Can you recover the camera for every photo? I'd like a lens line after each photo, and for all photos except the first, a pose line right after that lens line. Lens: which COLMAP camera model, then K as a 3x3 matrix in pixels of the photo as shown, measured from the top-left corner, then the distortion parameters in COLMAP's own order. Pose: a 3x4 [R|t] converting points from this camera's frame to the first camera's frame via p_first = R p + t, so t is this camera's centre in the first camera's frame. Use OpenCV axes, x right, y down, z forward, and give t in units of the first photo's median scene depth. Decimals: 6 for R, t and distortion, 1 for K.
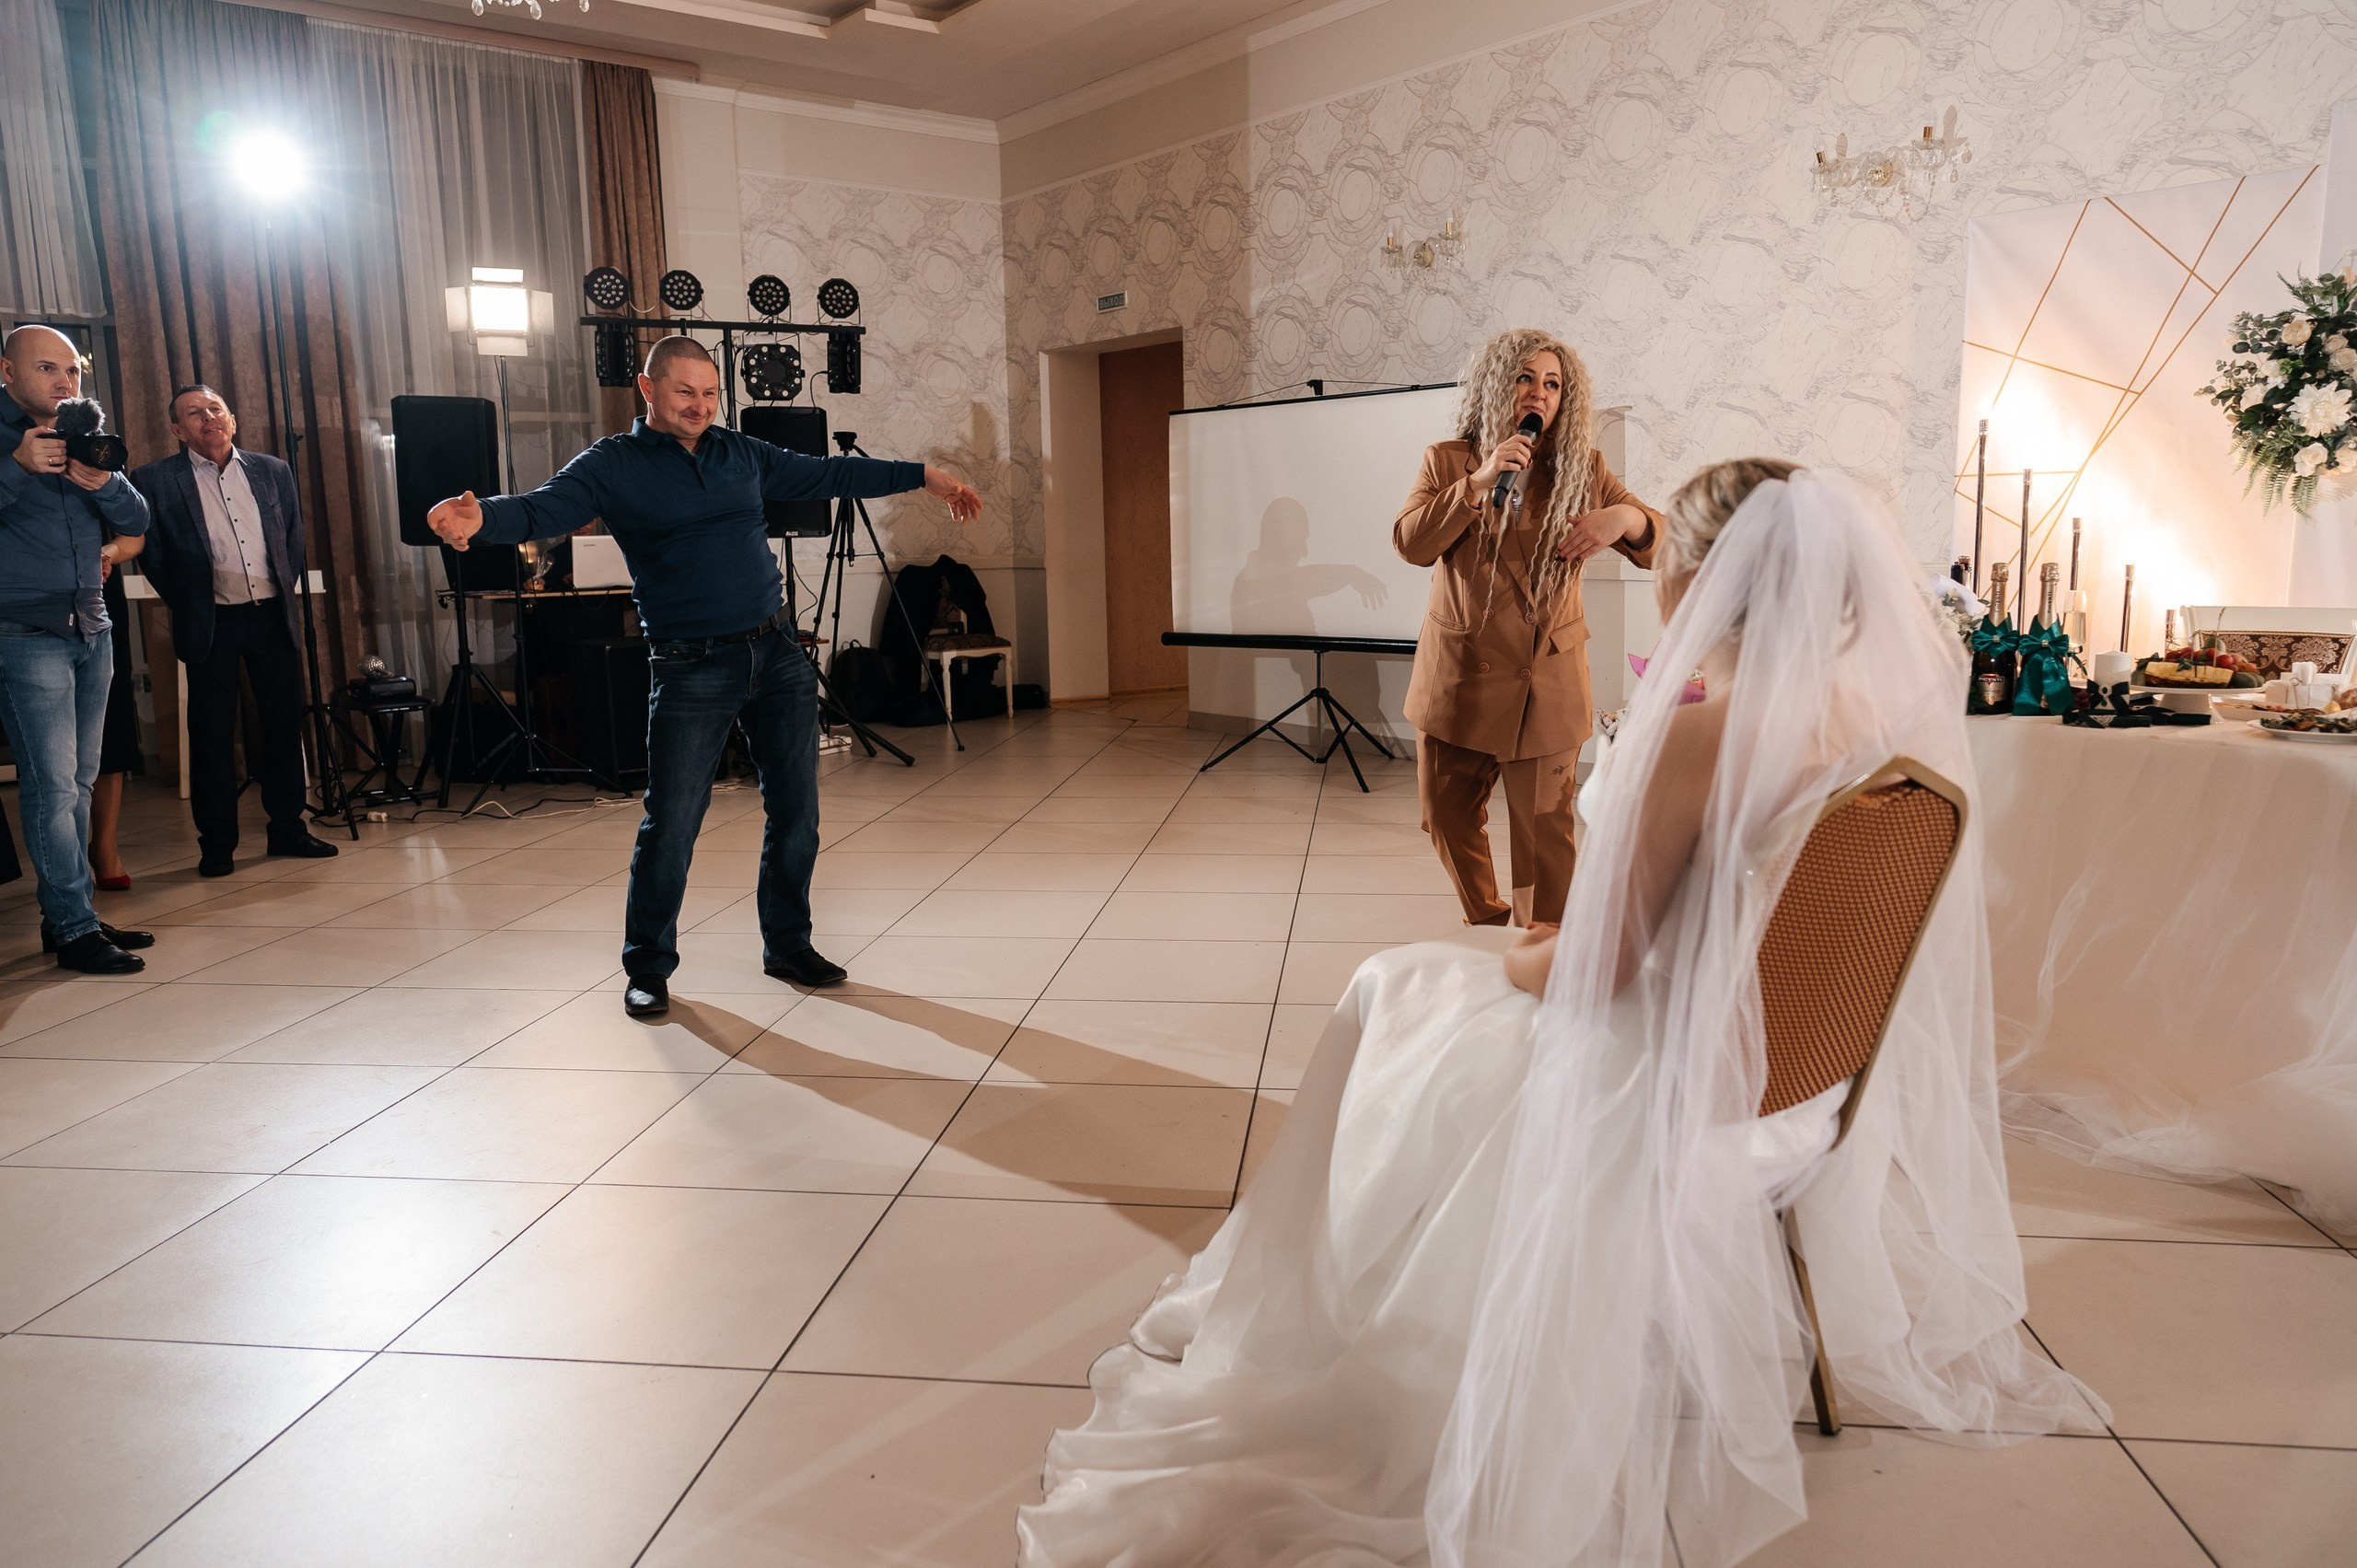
lens RADIAL K [[1609.8, 0, 1177.3], [0, 1609.8, 786.3], [0, 0, 1]] dist [0.003623, 0.000063]
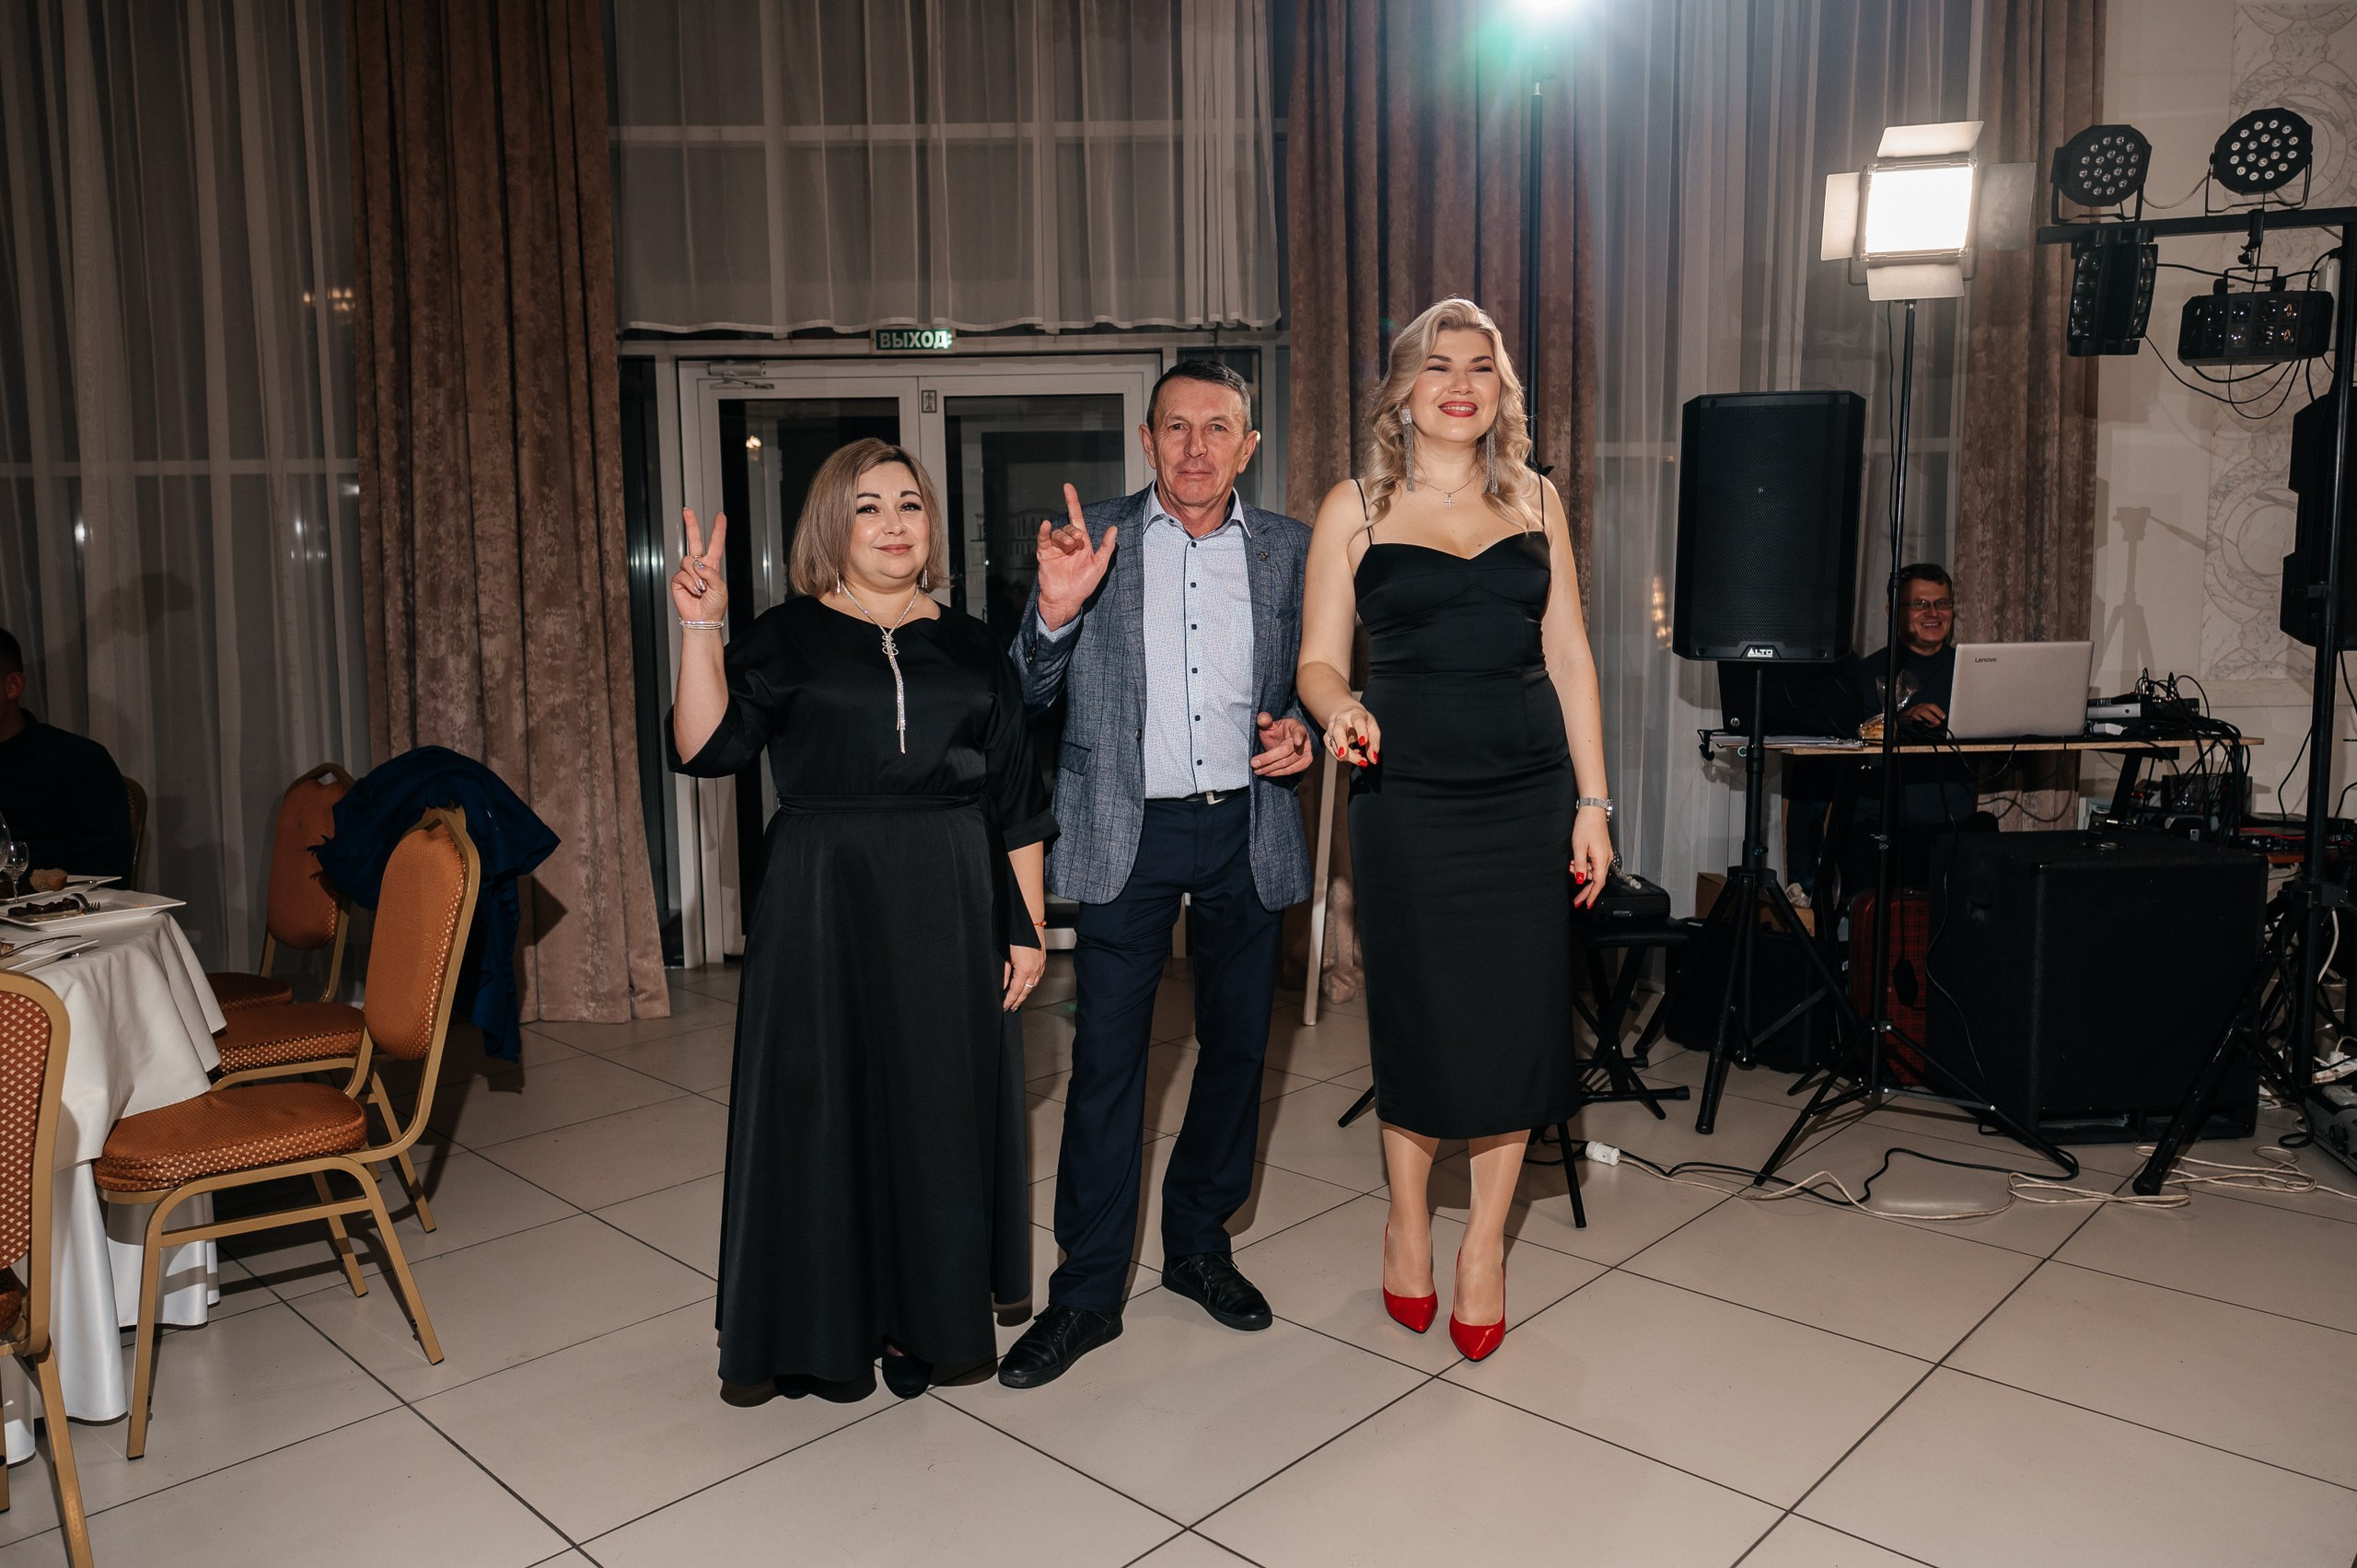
lens RADIAL K [[1609.8, 0, 1177.3], [0, 1609.8, 786.3], [0, 0, 1]] dist [0.003623, 0.000063]
pose [[0.803582, 0.070046, -0.591057, -0.273030], [-0.095709, 0.995335, -0.012166, -0.077517], [0.587448, 0.066346, 0.806538, 0.424236]]
